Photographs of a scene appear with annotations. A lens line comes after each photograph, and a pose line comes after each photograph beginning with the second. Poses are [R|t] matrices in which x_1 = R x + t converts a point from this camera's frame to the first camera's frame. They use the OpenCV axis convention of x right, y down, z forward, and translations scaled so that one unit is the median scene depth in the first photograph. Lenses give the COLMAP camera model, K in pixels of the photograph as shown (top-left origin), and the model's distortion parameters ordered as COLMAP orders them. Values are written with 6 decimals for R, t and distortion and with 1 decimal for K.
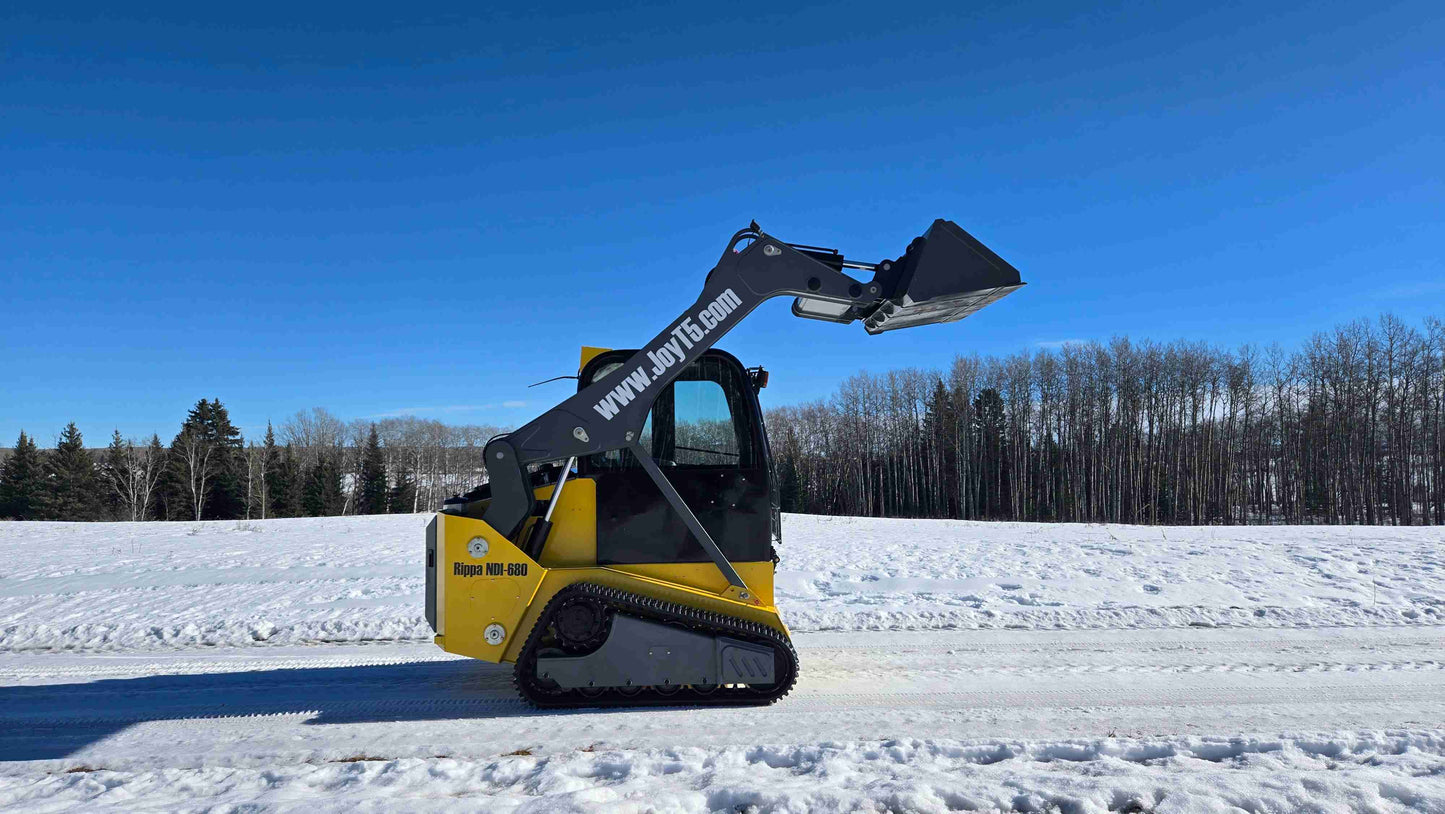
lens RADIAL K [[955.7, 0, 722.1], [0, 955.7, 412.6], [0, 0, 1]] dist [0.085348, -0.071338]
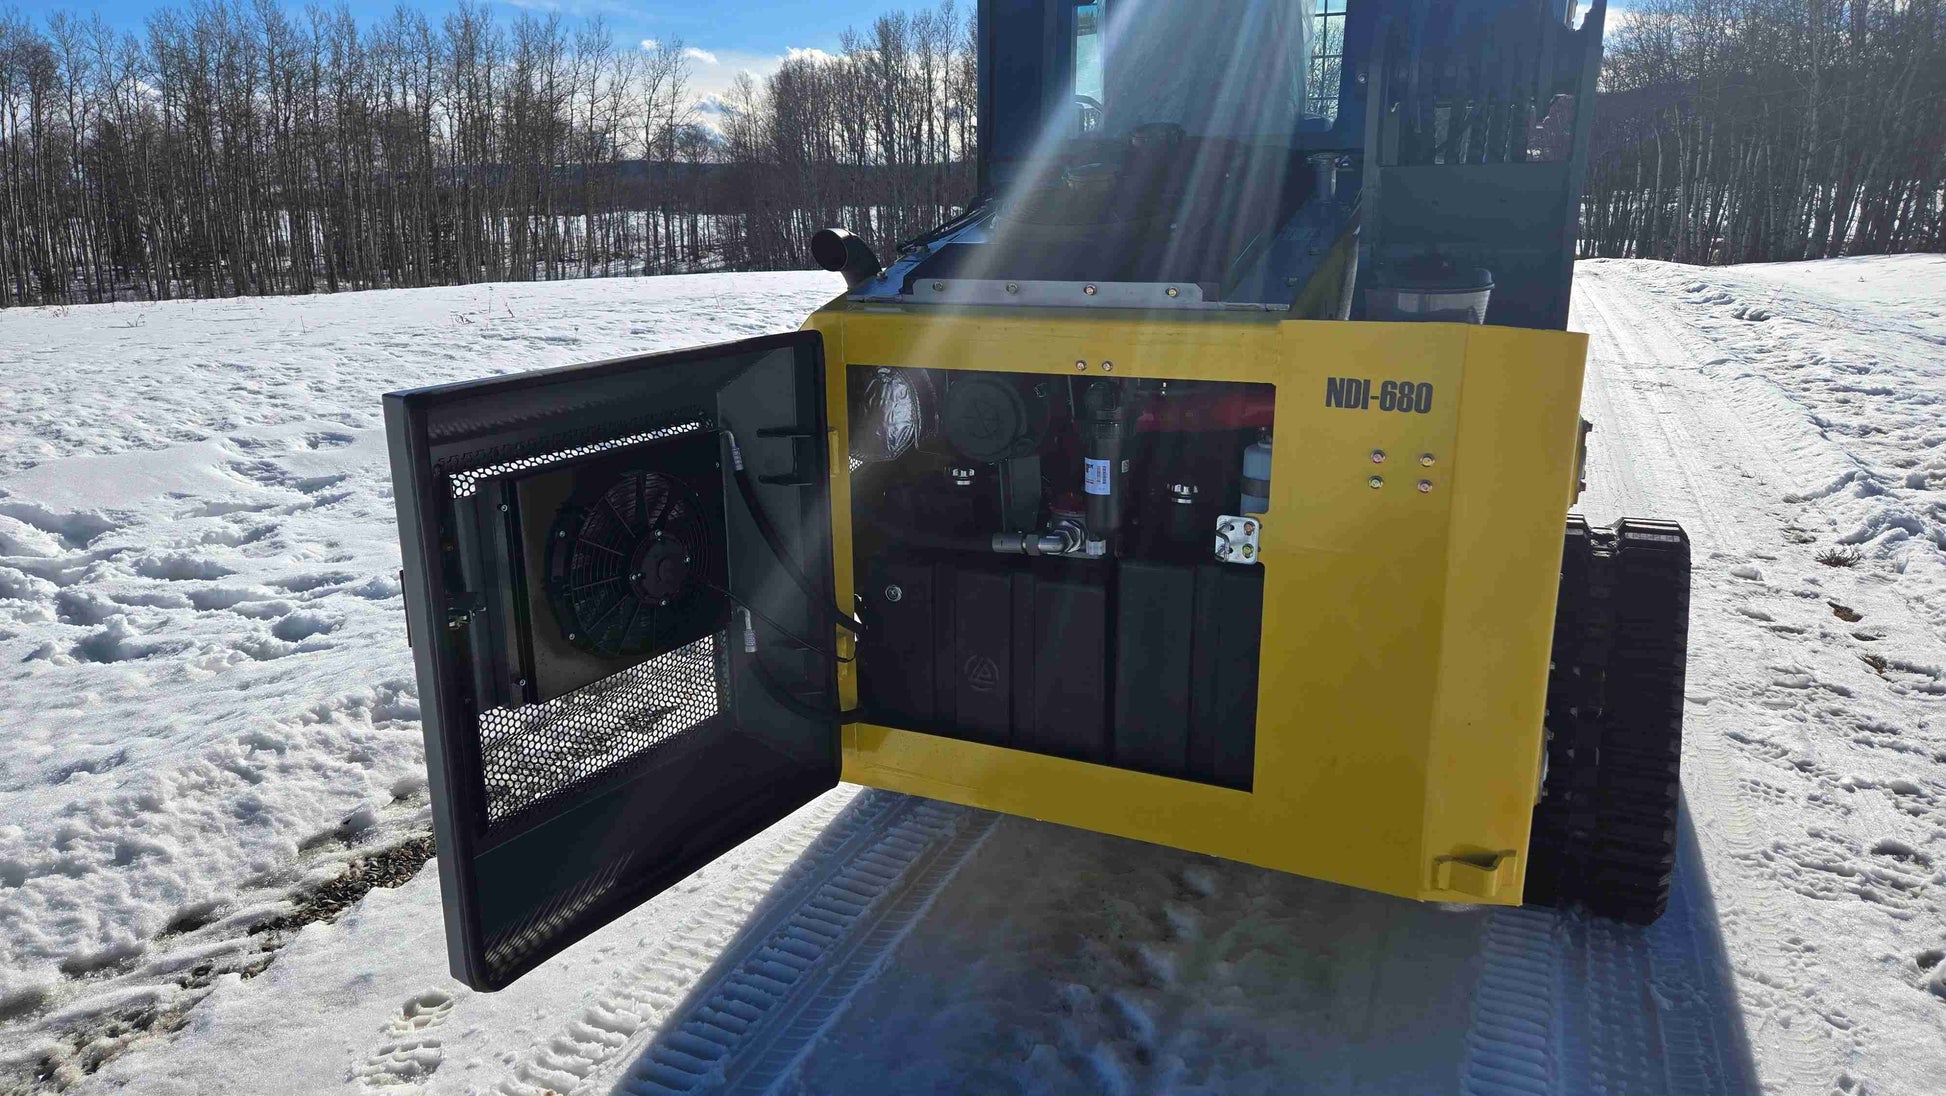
lens RADIAL K [[1287.1, 0, 948.1], [0, 1287.1, 543.4], [0, 0, 1]] dist [0.085348, -0.071338]
pose [[0.432857, -0.222434, 0.873589, -0.456562], [-0.046877, 0.962215, 0.268227, 0.059618], [-0.900243, -0.157055, 0.406075, 0.750879]]
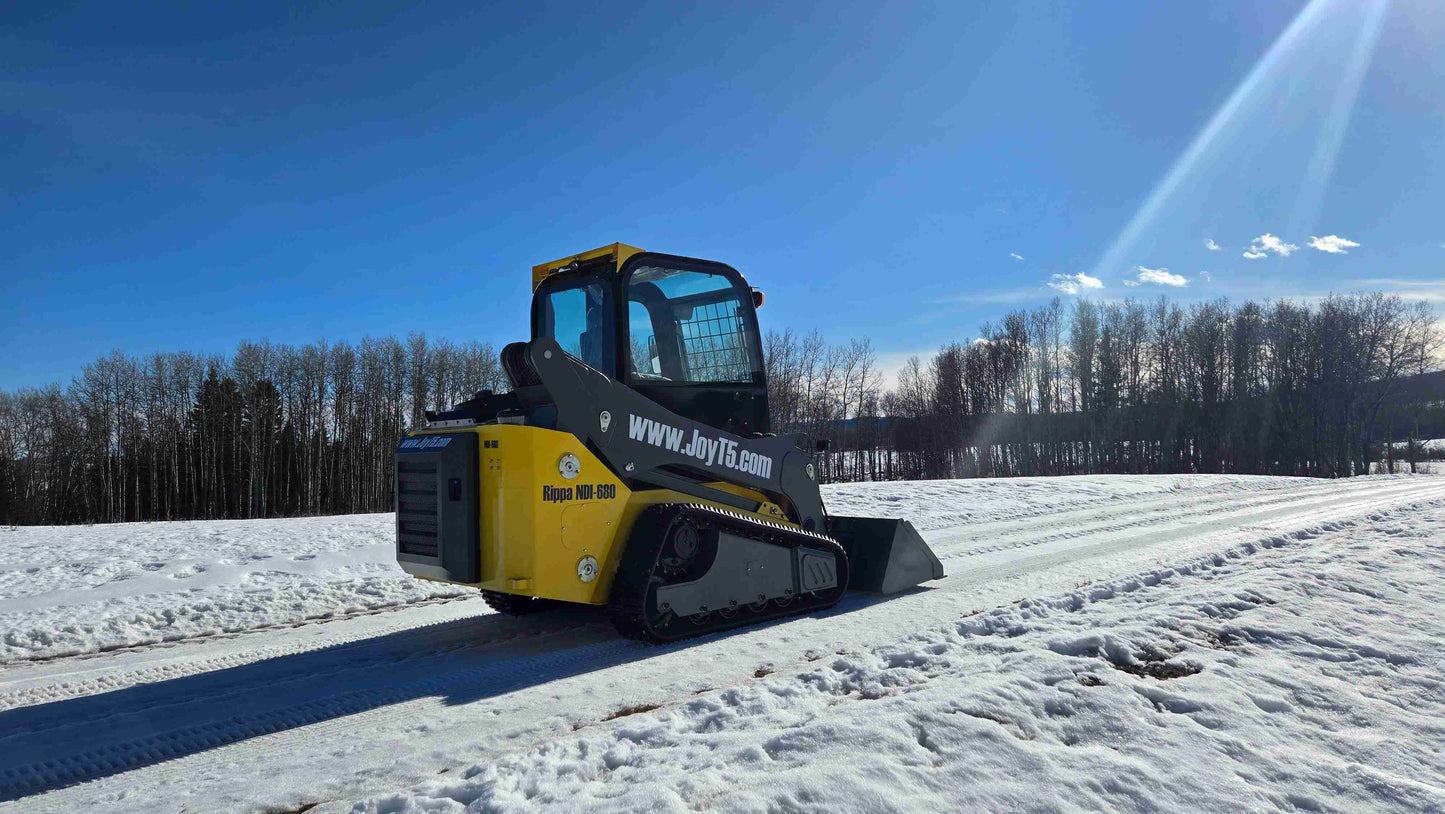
lens RADIAL K [[955.7, 0, 724.0], [0, 955.7, 403.4], [0, 0, 1]] dist [0.085348, -0.071338]
pose [[0.734085, 0.022401, 0.678688, -0.533636], [-0.016168, 0.999749, -0.015511, 0.072275], [-0.678865, 0.000414, 0.734263, 0.228767]]
